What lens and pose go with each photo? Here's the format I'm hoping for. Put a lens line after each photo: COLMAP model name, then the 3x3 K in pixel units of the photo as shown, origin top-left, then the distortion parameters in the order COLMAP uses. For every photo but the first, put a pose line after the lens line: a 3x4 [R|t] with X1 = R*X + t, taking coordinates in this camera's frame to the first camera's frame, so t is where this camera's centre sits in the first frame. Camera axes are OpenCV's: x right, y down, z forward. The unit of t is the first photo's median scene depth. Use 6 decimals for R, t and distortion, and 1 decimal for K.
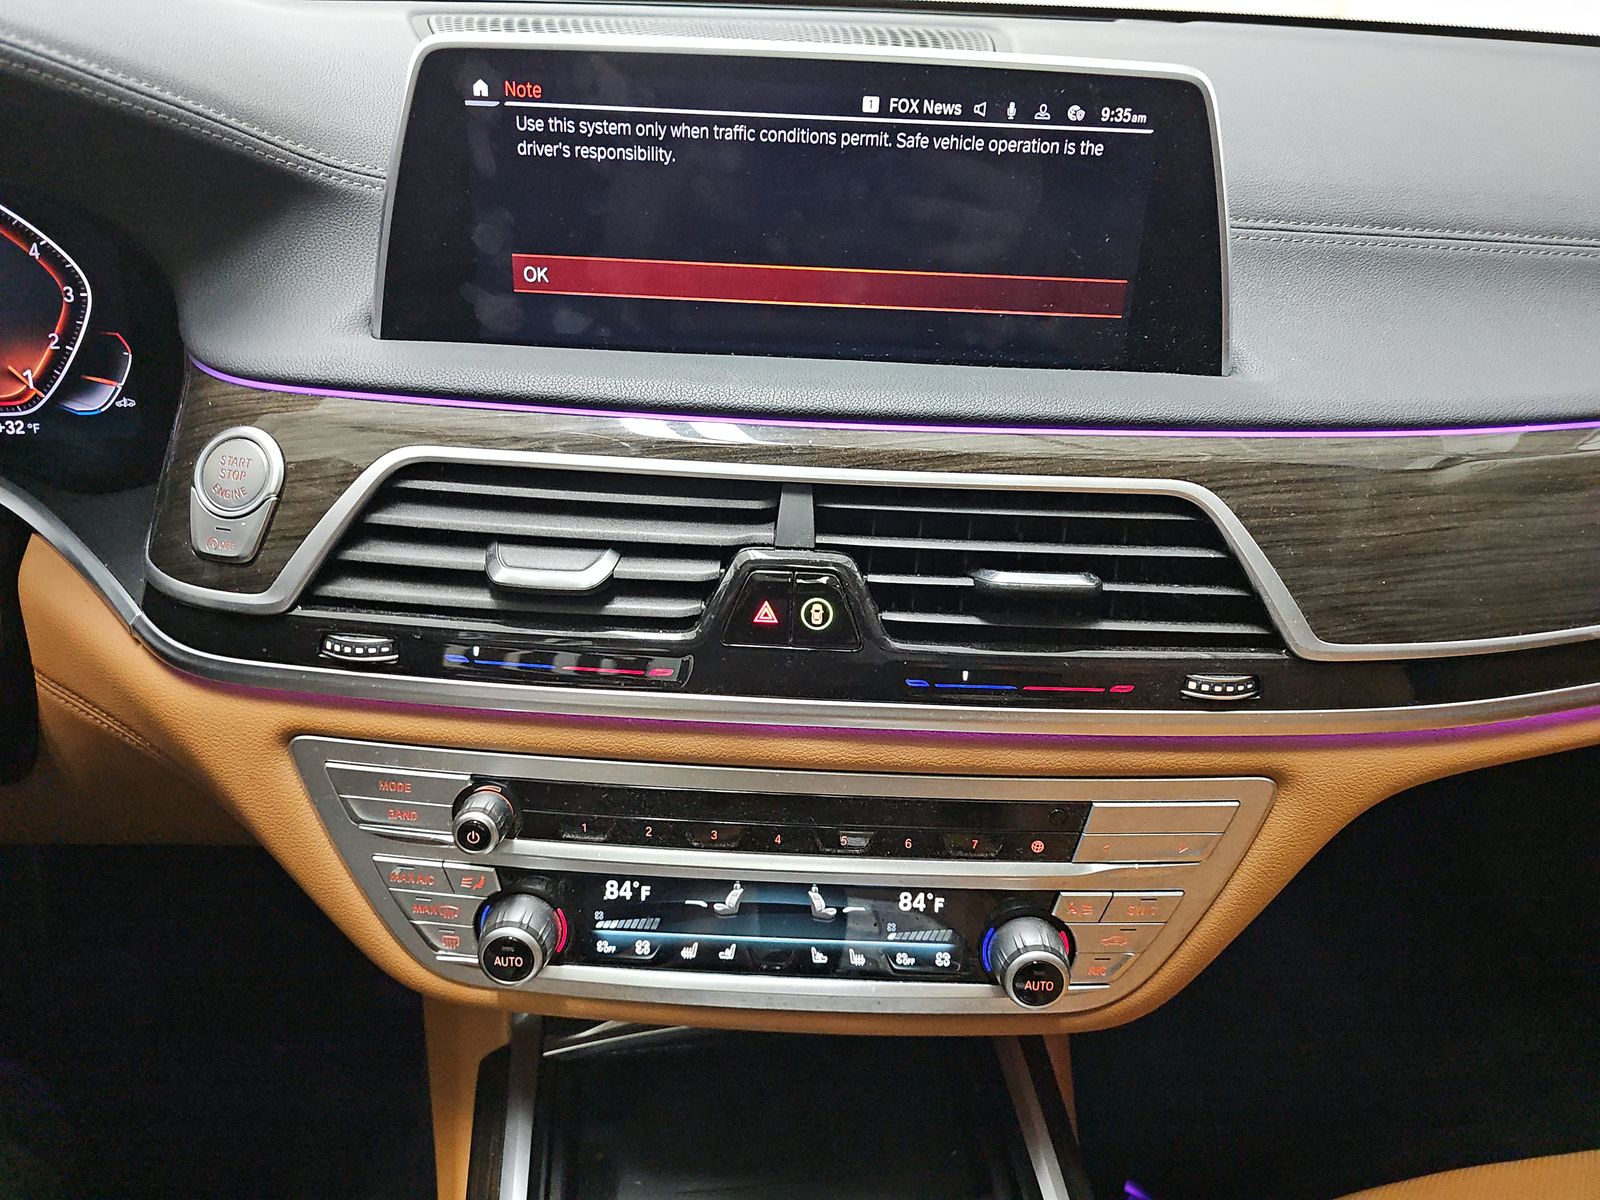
lens RADIAL K [[1075.5, 0, 780.8], [0, 1075.5, 595.1], [0, 0, 1]] dist [0.055949, -0.036164]
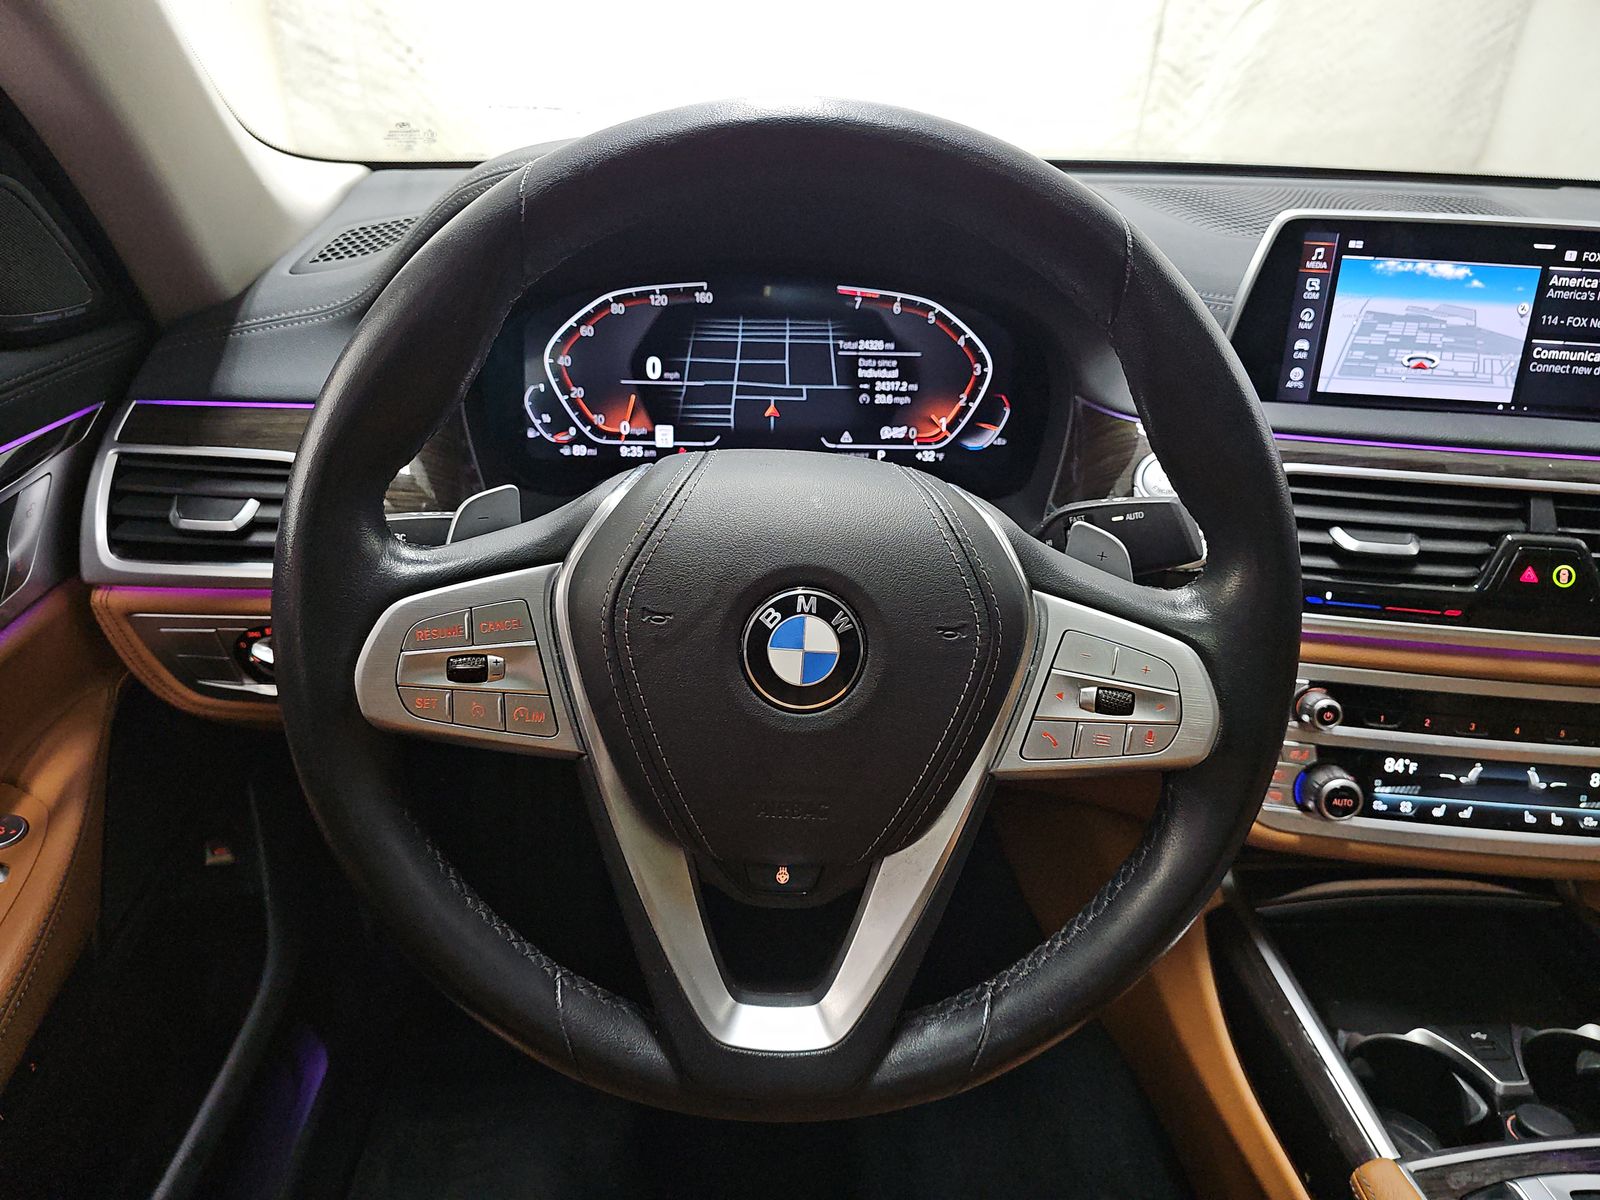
lens RADIAL K [[1075.5, 0, 871.4], [0, 1075.5, 604.9], [0, 0, 1]] dist [0.055949, -0.036164]
pose [[0.999412, 0.029010, -0.018283, -0.840828], [-0.030450, 0.995990, -0.084128, 0.199857], [0.015769, 0.084635, 0.996287, -0.514592]]
